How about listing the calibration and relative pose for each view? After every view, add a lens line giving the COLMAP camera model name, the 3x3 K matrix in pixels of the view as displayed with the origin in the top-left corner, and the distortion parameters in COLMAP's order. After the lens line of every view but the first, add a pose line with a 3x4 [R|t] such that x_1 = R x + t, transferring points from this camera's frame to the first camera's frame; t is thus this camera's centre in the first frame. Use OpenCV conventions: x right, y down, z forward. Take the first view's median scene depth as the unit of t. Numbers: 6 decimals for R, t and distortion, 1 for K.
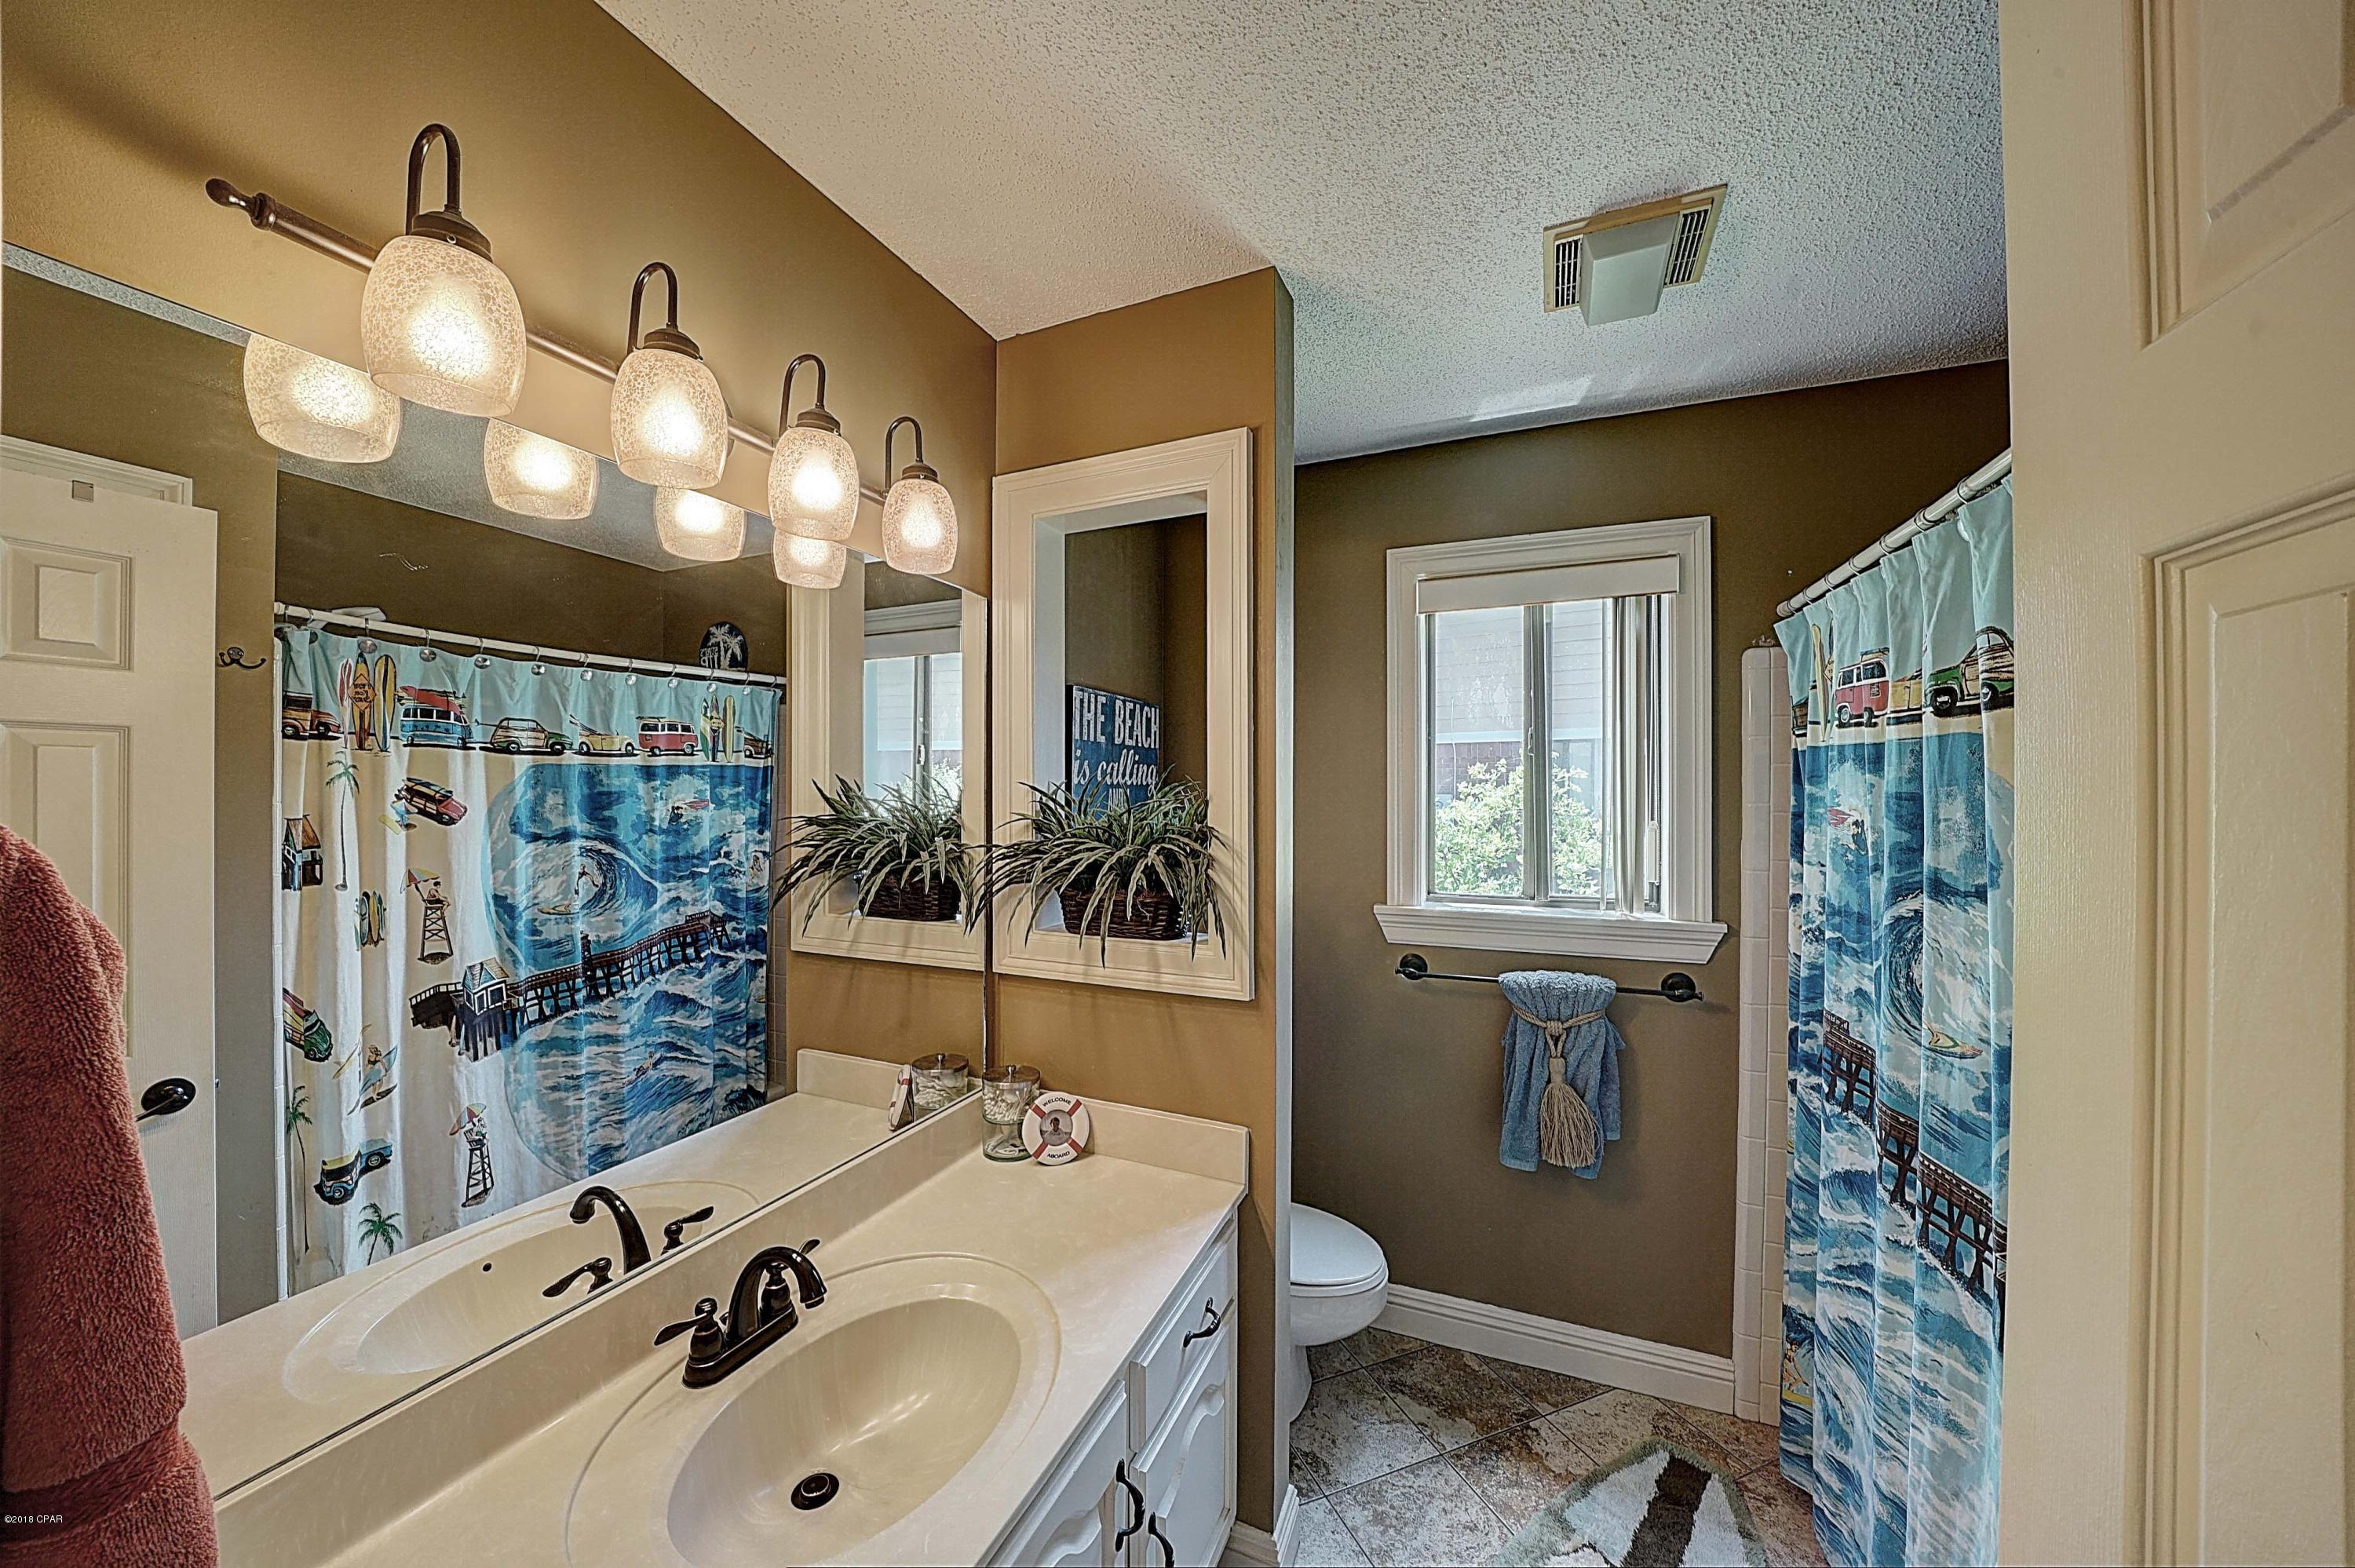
lens RADIAL K [[812.2, 0, 1165.8], [0, 812.2, 790.2], [0, 0, 1]] dist [-0.029298, 0.003716]
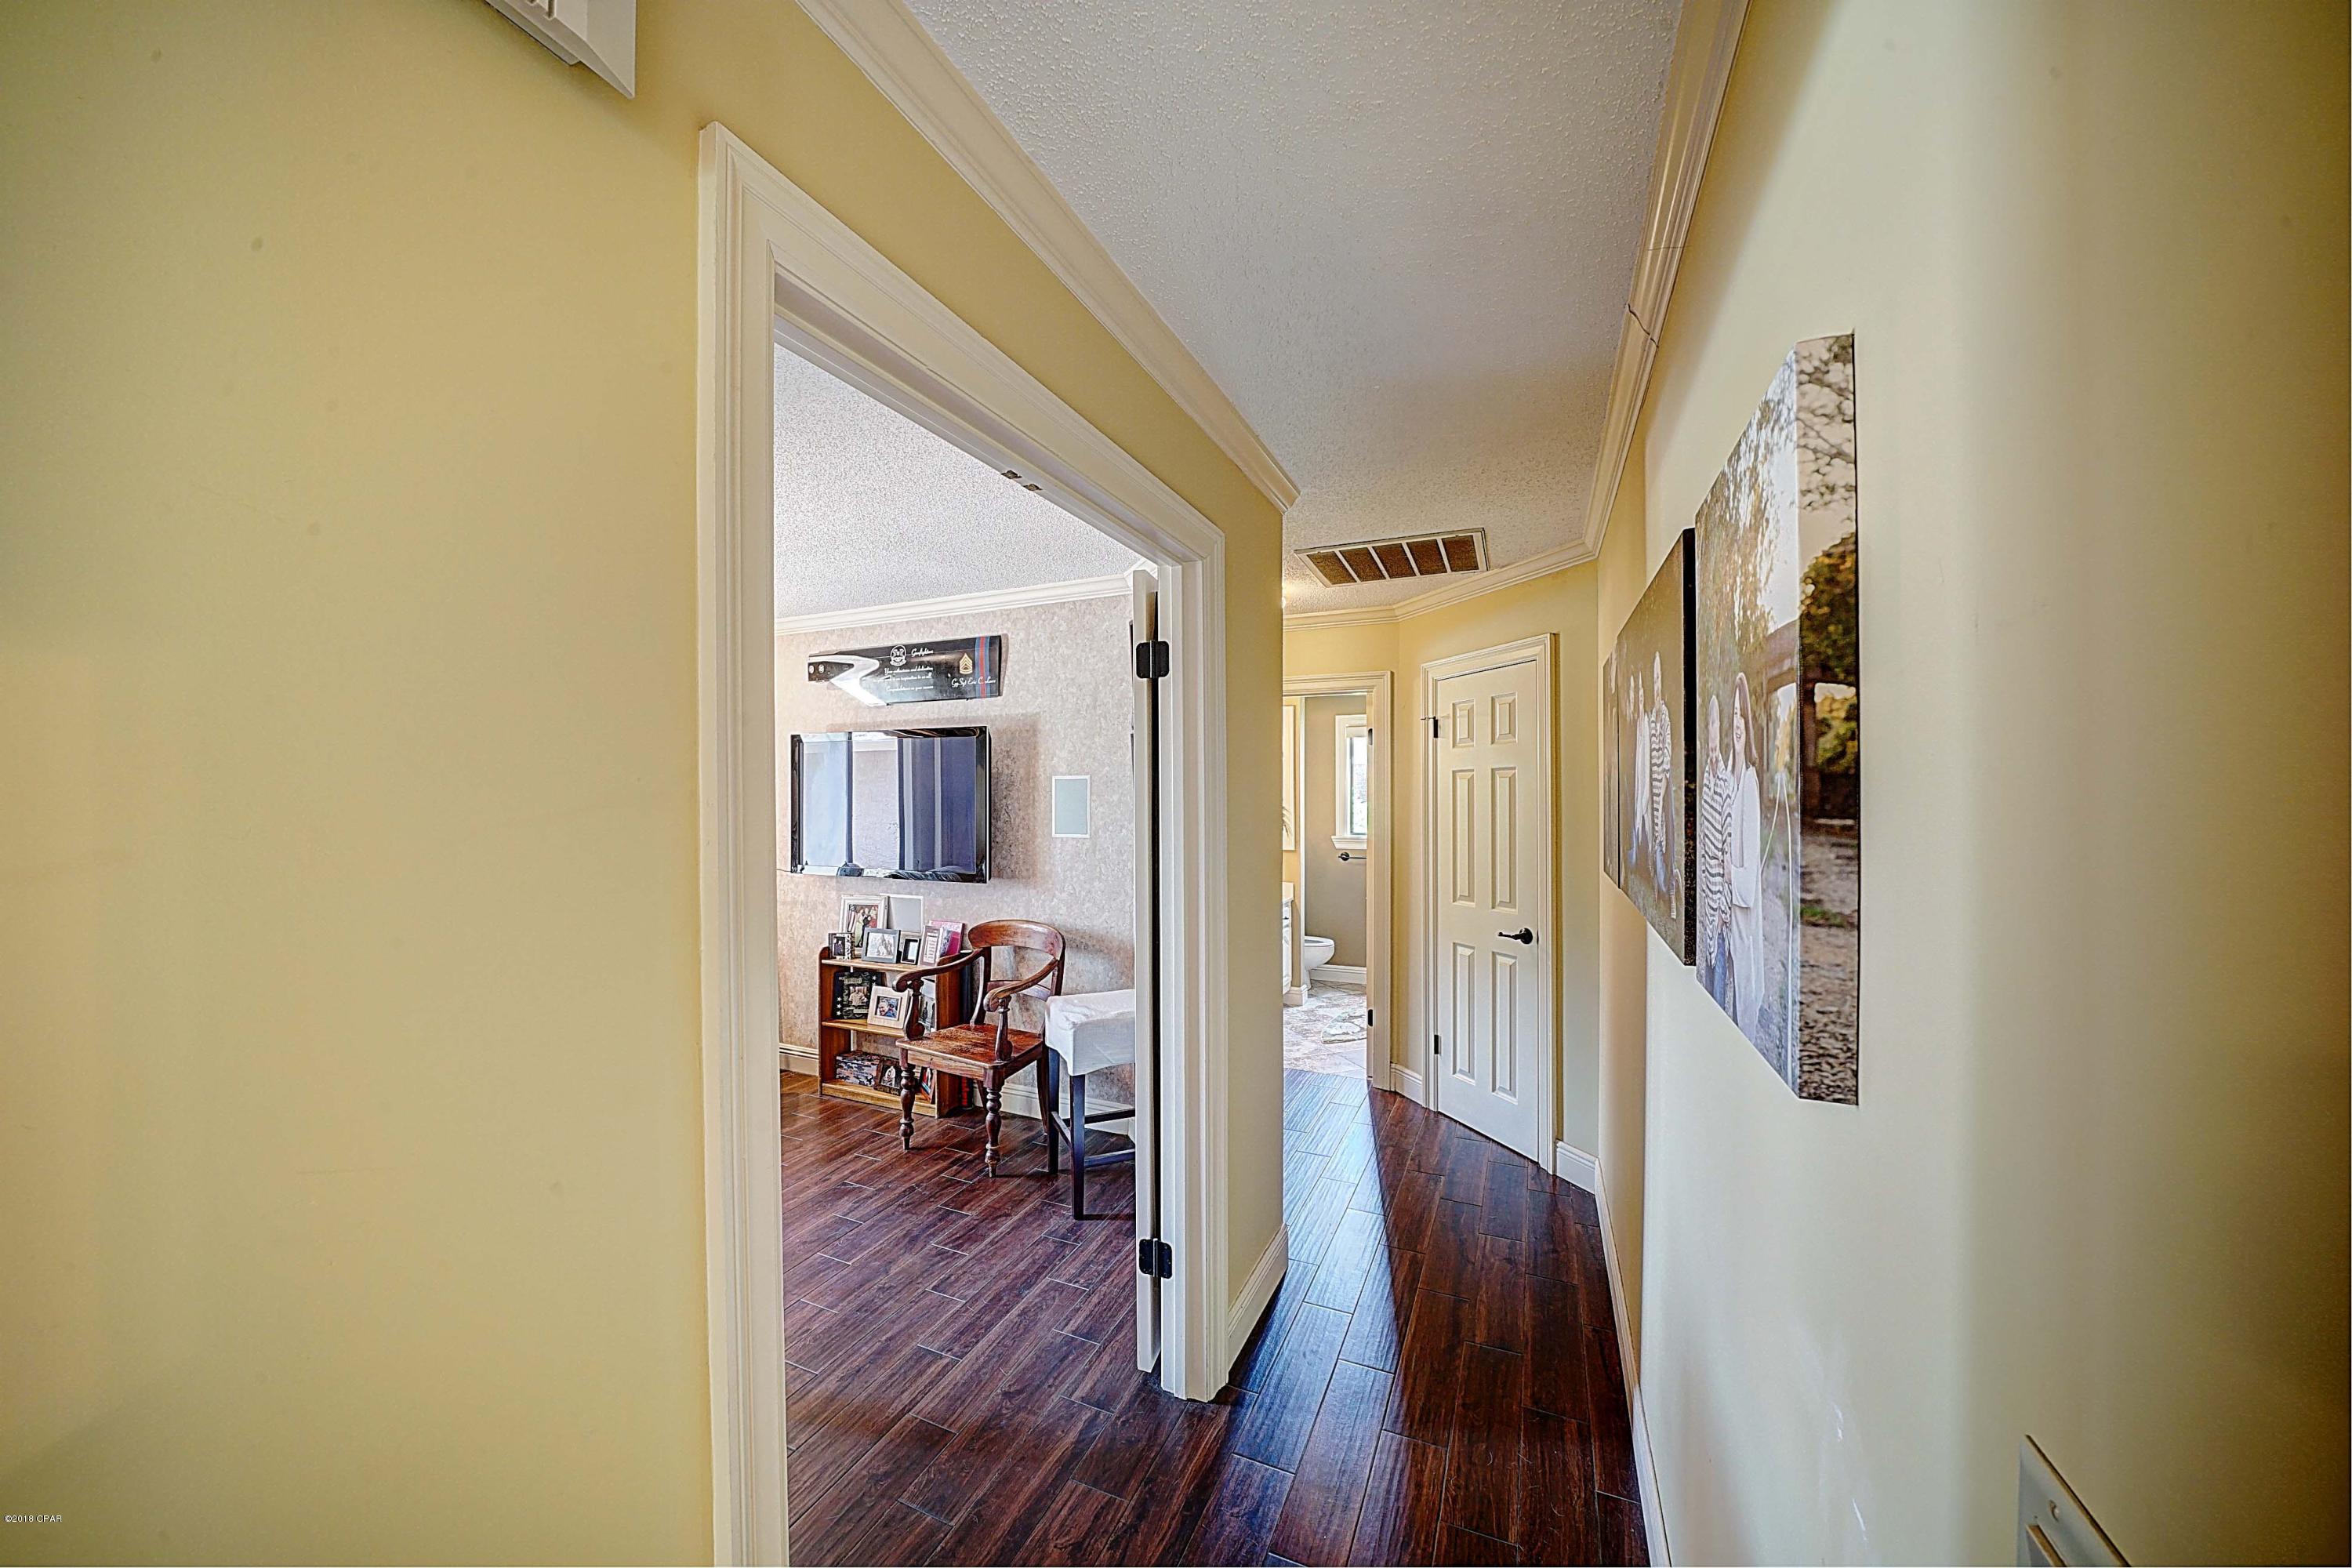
lens RADIAL K [[814.8, 0, 1168.7], [0, 814.8, 792.1], [0, 0, 1]] dist [-0.025696, 0.002640]
pose [[0.999969, -0.005739, -0.005428, -0.319321], [0.005733, 0.999983, -0.001230, -0.016849], [0.005434, 0.001198, 0.999985, -1.972952]]
